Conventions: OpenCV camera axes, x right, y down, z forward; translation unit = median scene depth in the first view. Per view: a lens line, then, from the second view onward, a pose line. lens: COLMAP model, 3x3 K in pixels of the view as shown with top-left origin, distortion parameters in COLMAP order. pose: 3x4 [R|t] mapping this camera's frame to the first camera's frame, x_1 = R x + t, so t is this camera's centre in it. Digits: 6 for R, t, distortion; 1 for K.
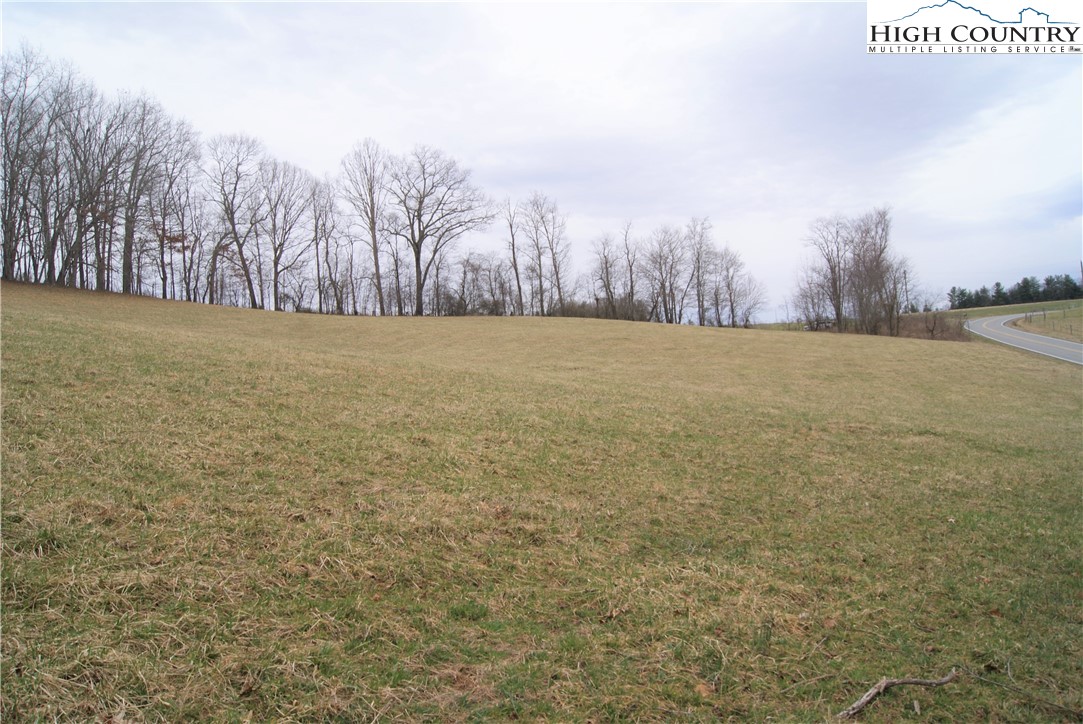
lens RADIAL K [[851.2, 0, 541.7], [0, 851.2, 360.6], [0, 0, 1]] dist [-0.088398, 0.025281]
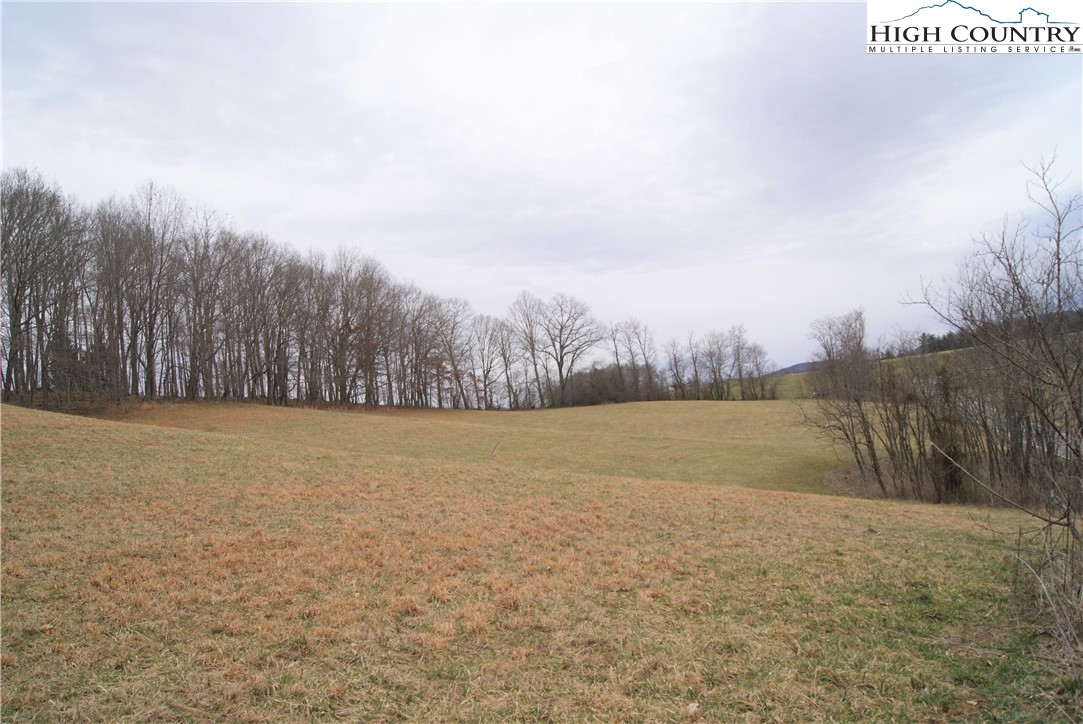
lens RADIAL K [[851.2, 0, 541.6], [0, 851.2, 363.6], [0, 0, 1]] dist [-0.088398, 0.025281]
pose [[0.997878, -0.061562, 0.021190, -0.186669], [0.062804, 0.995967, -0.064081, -0.028539], [-0.017160, 0.065275, 0.997720, -0.458853]]
